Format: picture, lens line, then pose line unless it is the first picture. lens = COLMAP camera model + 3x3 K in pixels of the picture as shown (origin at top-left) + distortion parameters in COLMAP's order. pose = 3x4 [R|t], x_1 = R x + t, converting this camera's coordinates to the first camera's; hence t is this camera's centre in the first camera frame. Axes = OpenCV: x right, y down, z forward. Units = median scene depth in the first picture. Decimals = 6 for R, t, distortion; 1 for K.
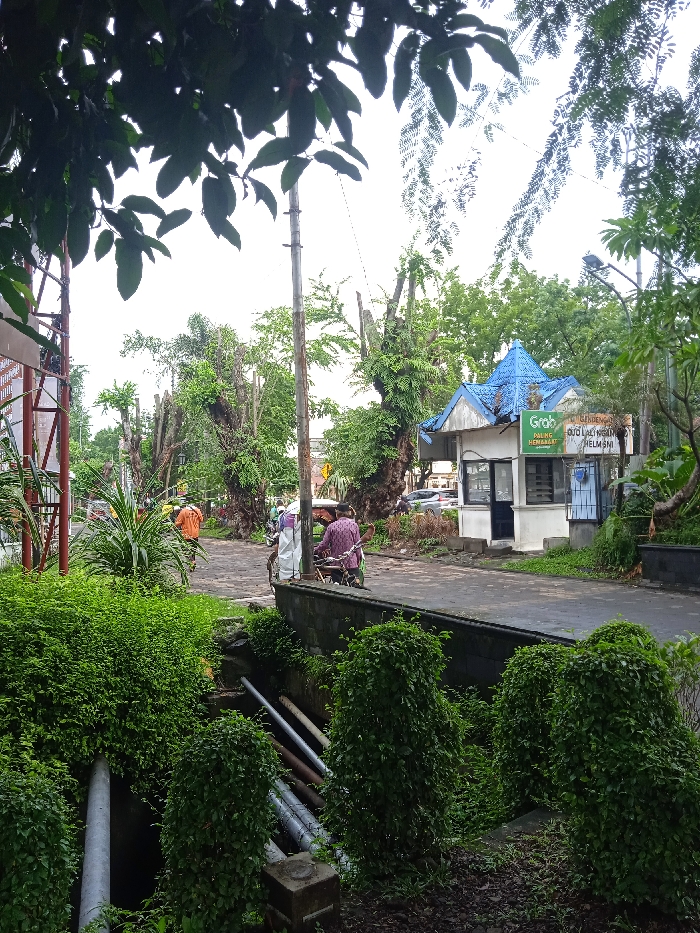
lens RADIAL K [[755.1, 0, 344.1], [0, 755.1, 464.7], [0, 0, 1]] dist [0.007744, -0.006812]
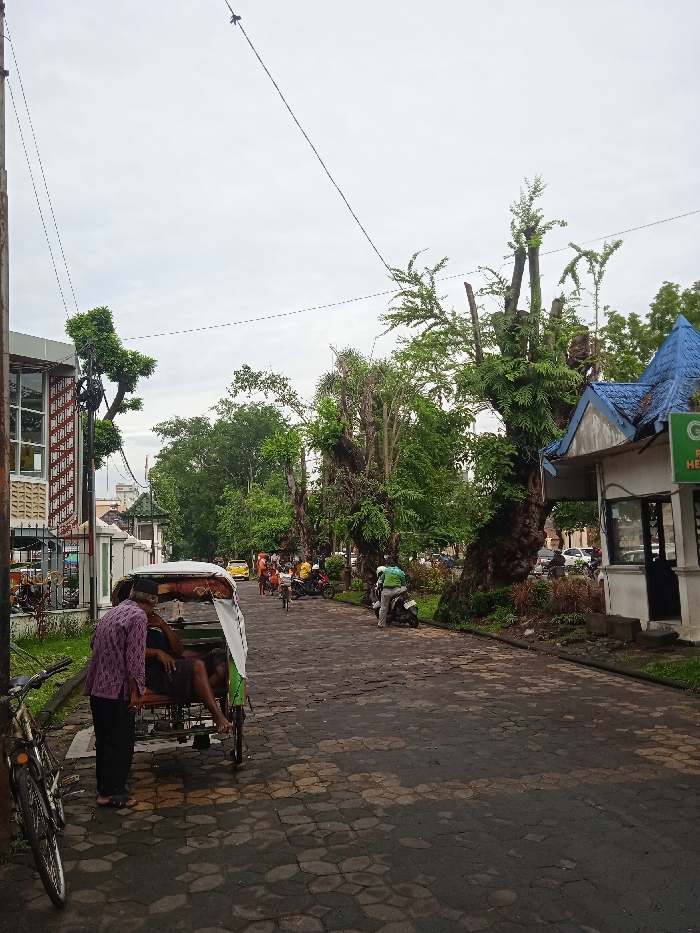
lens RADIAL K [[755.1, 0, 344.8], [0, 755.1, 460.9], [0, 0, 1]] dist [-0.001887, -0.005797]
pose [[0.947430, -0.044855, -0.316803, 0.142773], [0.019597, 0.996401, -0.082469, 0.010606], [0.319361, 0.071925, 0.944899, 0.267461]]
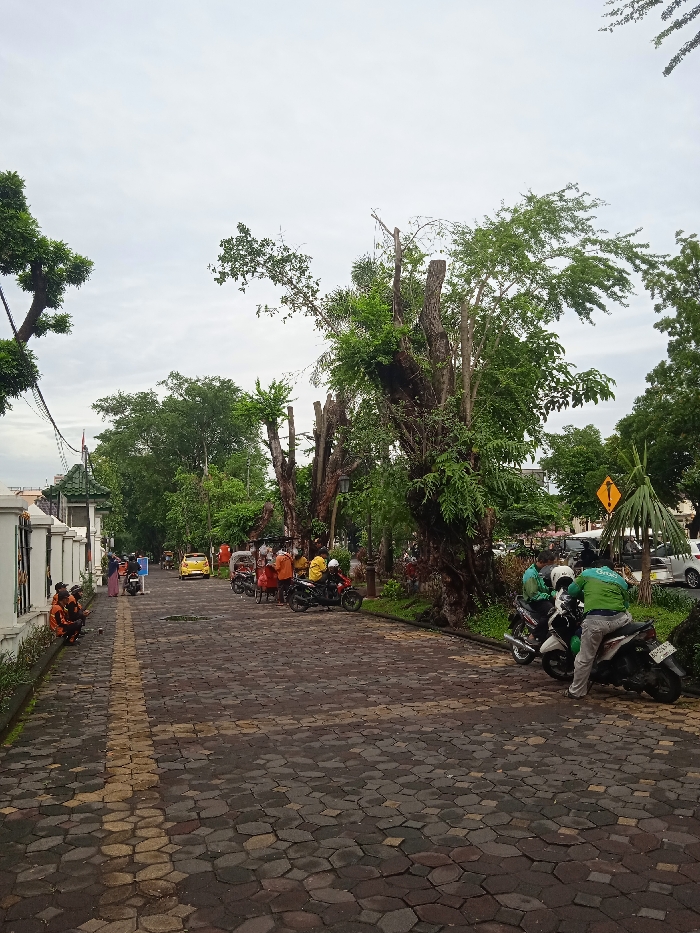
lens RADIAL K [[755.1, 0, 344.1], [0, 755.1, 464.7], [0, 0, 1]] dist [0.007744, -0.006812]
pose [[0.967722, -0.032984, -0.249852, -0.098714], [0.016315, 0.997518, -0.068497, 0.031273], [0.251491, 0.062210, 0.965858, 0.660502]]
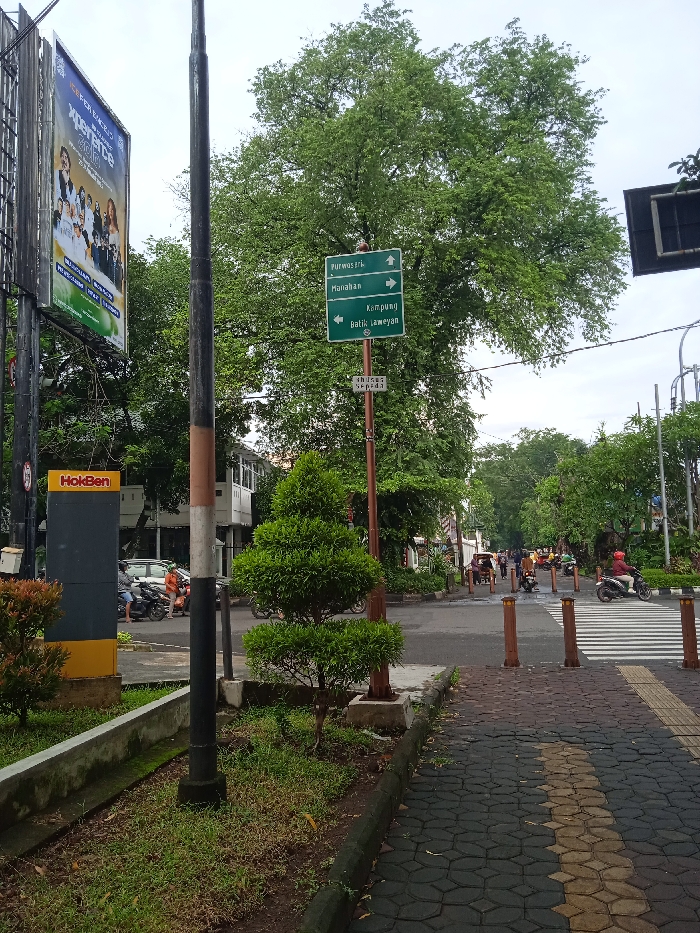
lens RADIAL K [[755.1, 0, 344.1], [0, 755.1, 464.7], [0, 0, 1]] dist [0.007744, -0.006812]
pose [[0.737658, -0.075638, -0.670924, 0.948455], [0.033013, 0.996557, -0.076052, -0.054929], [0.674367, 0.033951, 0.737616, -1.008096]]
